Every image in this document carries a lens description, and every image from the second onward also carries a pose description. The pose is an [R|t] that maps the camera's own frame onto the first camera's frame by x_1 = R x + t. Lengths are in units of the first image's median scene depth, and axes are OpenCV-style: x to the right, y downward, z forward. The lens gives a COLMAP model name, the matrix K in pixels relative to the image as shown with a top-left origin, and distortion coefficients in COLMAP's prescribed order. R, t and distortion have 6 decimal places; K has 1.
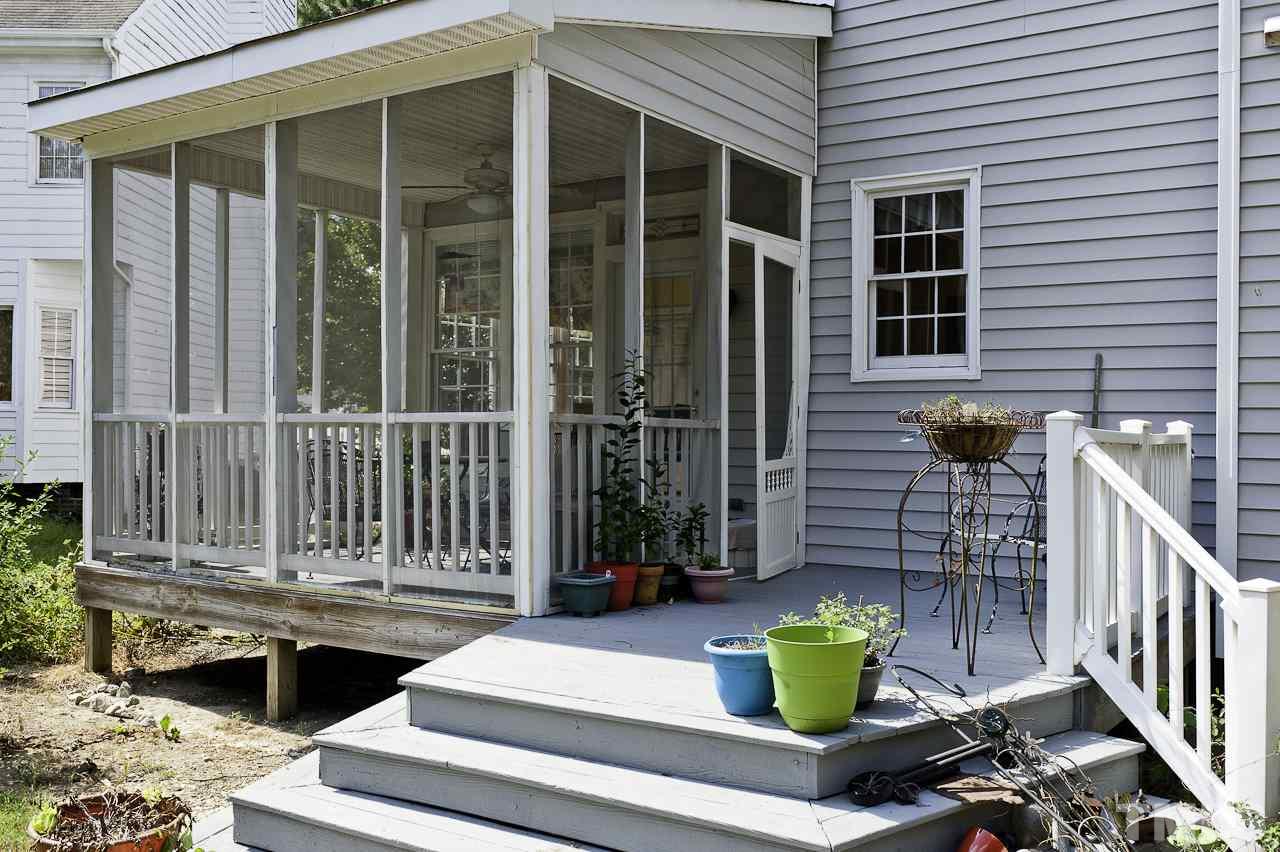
lens RADIAL K [[1051.4, 0, 736.4], [0, 1051.4, 428.5], [0, 0, 1]] dist [-0.001971, 0.000733]
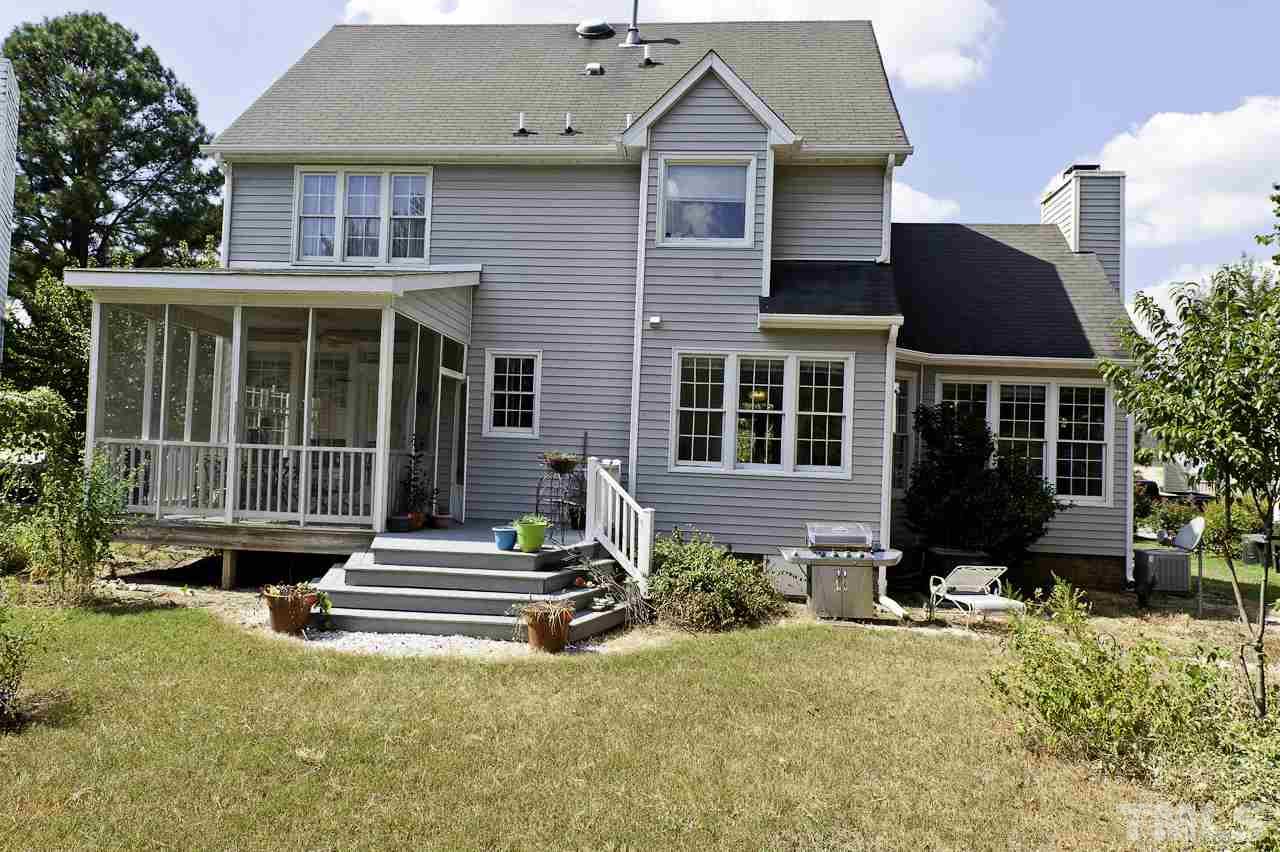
lens RADIAL K [[854.9, 0, 640.0], [0, 854.9, 426.0], [0, 0, 1]] dist [0.003379, 0.000103]
pose [[0.879065, 0.047007, 0.474379, -0.569194], [-0.034354, 0.998786, -0.035310, -0.017877], [-0.475463, 0.014743, 0.879612, -0.955668]]
